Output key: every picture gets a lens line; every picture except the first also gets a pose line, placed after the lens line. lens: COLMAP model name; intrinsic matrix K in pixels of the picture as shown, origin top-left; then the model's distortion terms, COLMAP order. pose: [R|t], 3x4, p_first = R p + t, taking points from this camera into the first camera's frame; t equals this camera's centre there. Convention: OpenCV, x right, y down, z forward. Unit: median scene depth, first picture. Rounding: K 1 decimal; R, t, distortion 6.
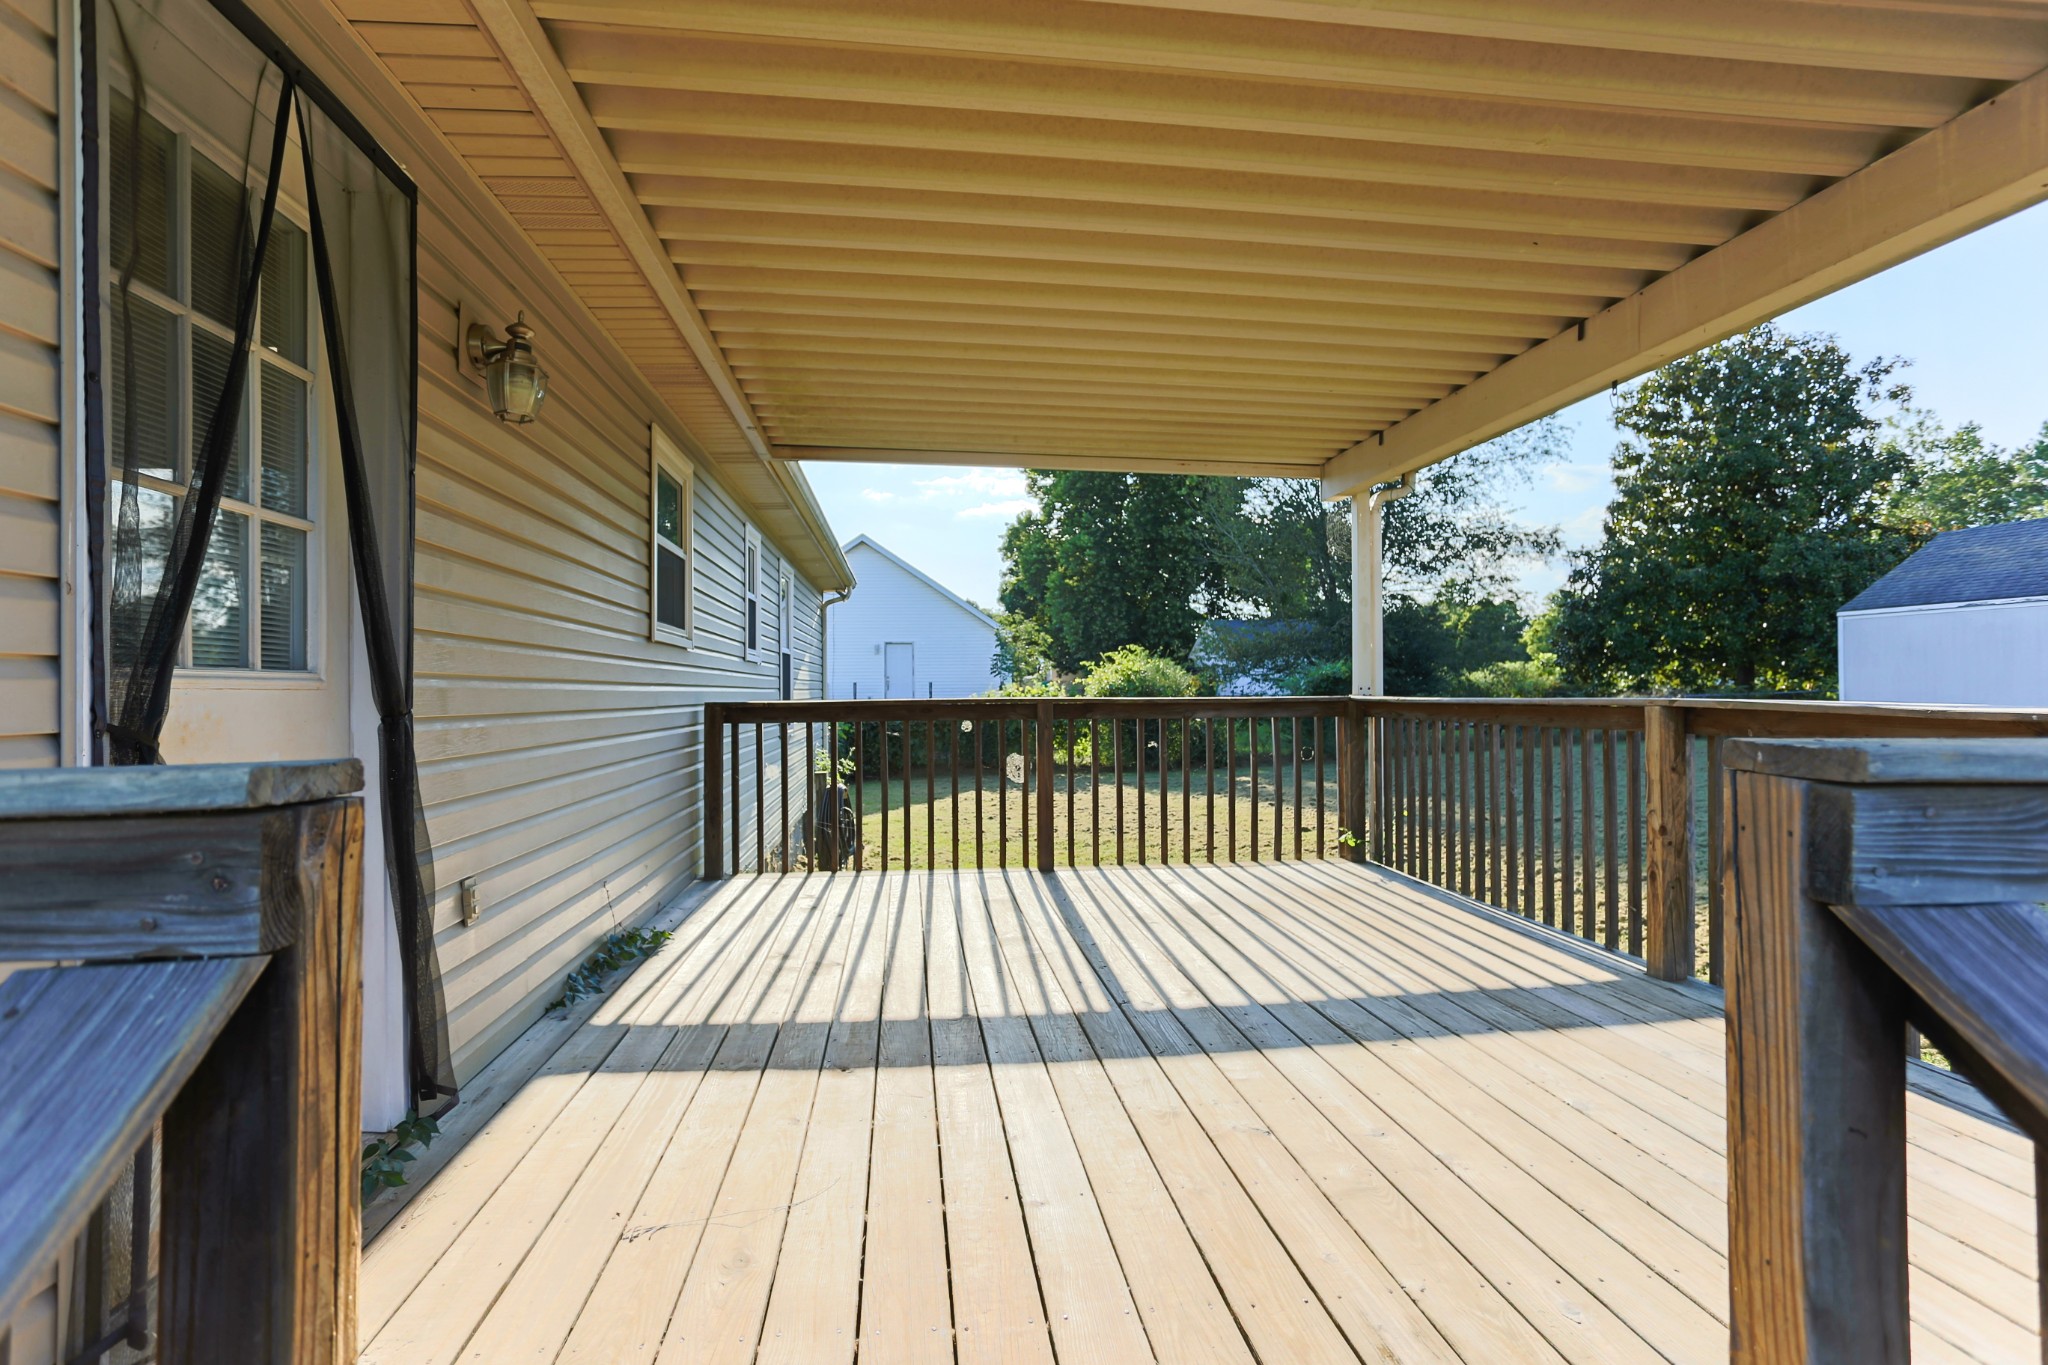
lens RADIAL K [[1074.7, 0, 1027.4], [0, 1074.7, 684.5], [0, 0, 1]] dist [-0.011909, 0.002098]
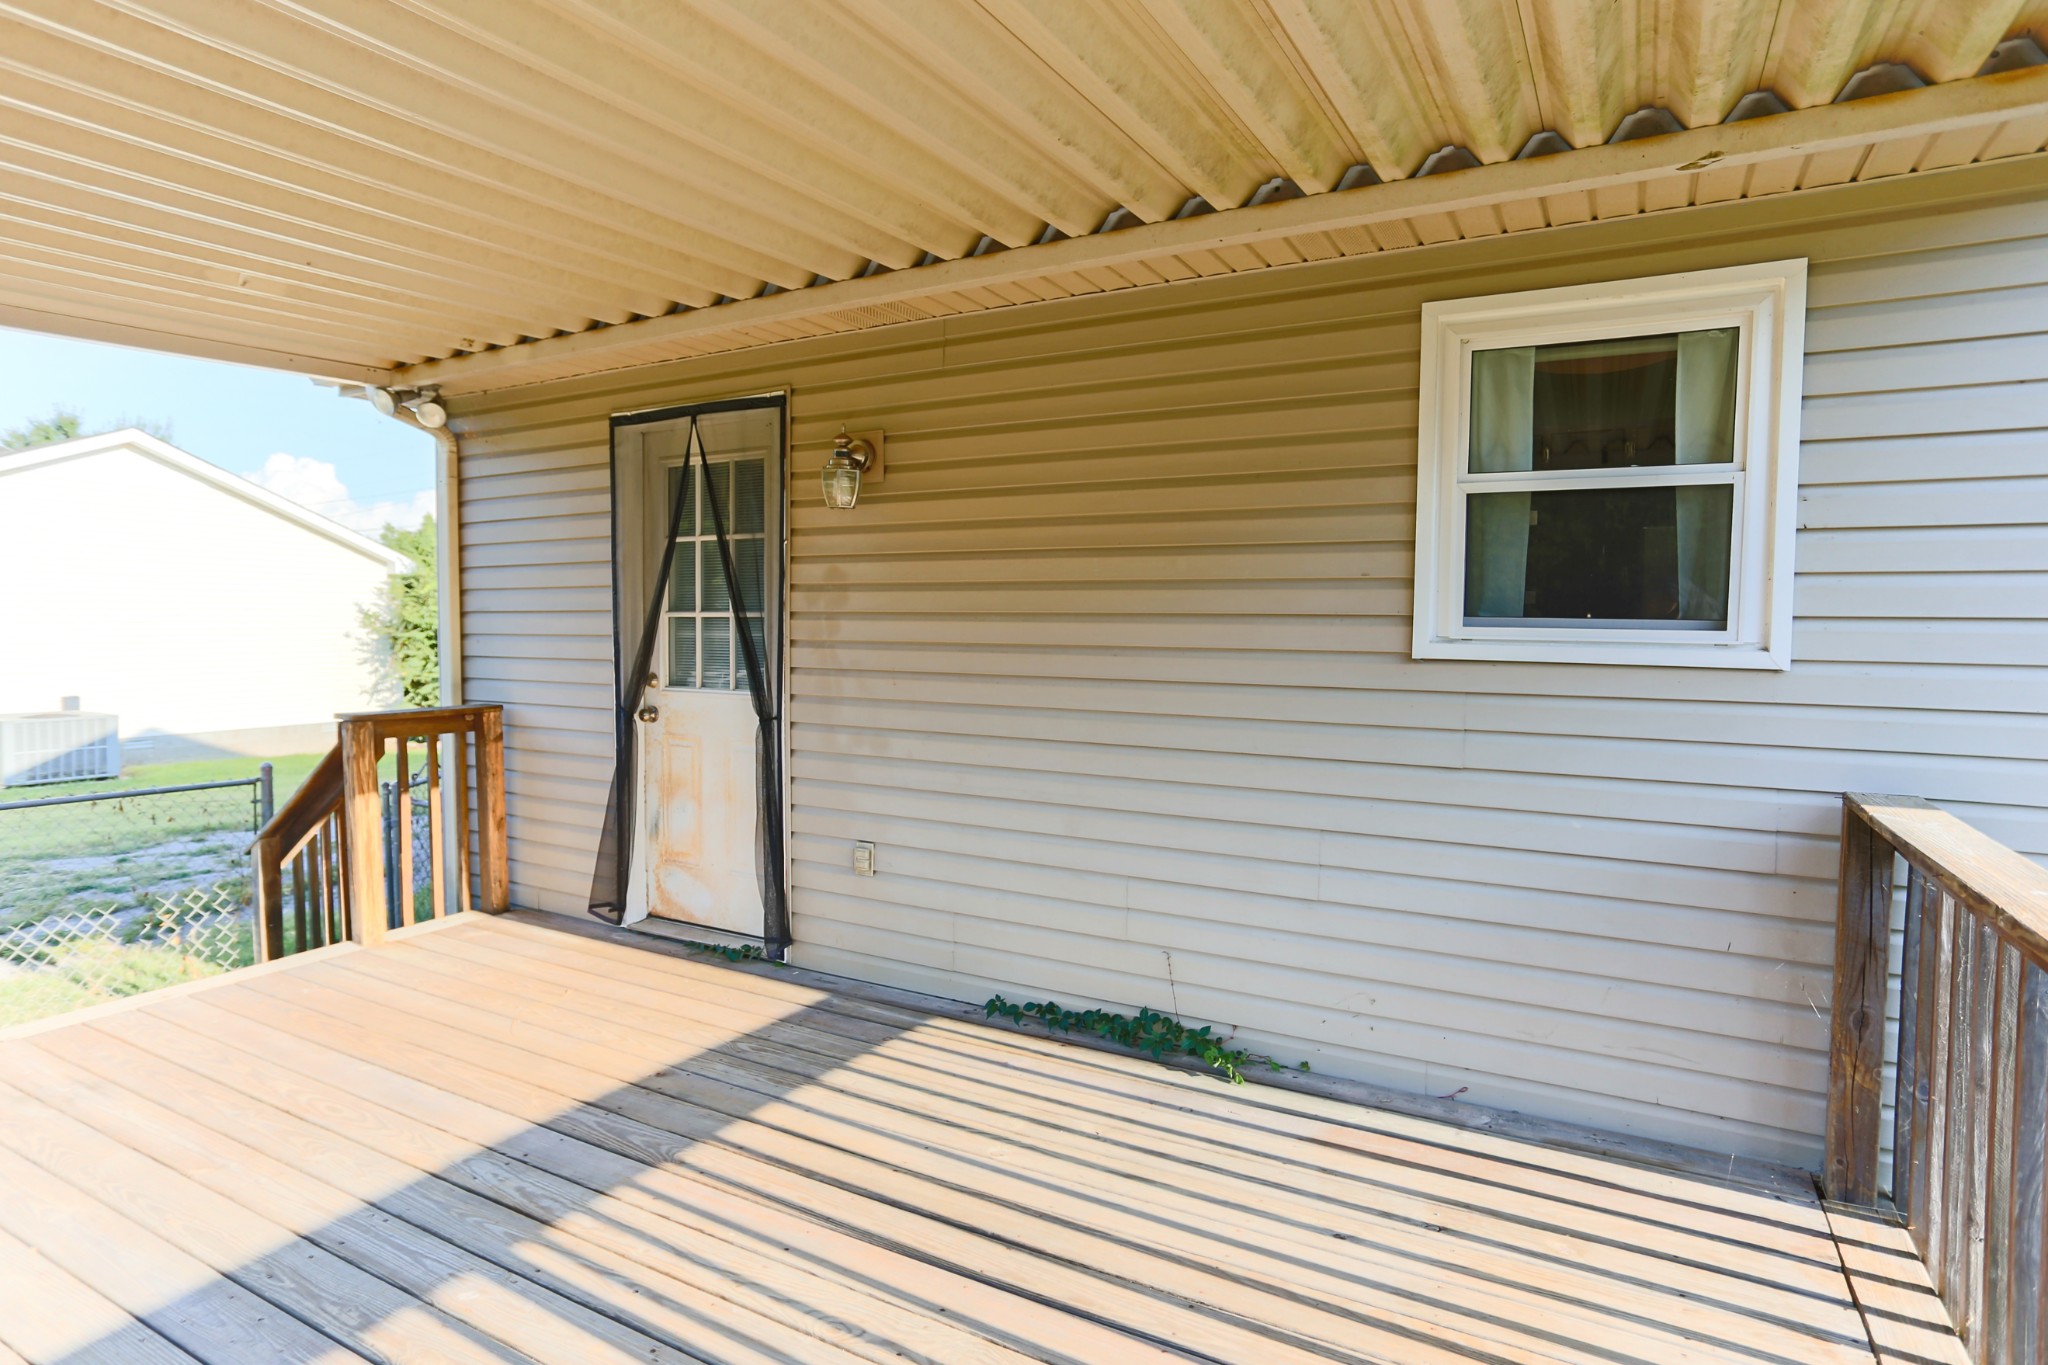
lens RADIAL K [[1074.7, 0, 968.2], [0, 1074.7, 675.7], [0, 0, 1]] dist [-0.011909, 0.002098]
pose [[-0.591193, 0.041634, -0.805455, 0.401614], [0.003050, 0.998775, 0.049388, -0.078951], [0.806524, 0.026741, -0.590596, 1.517028]]
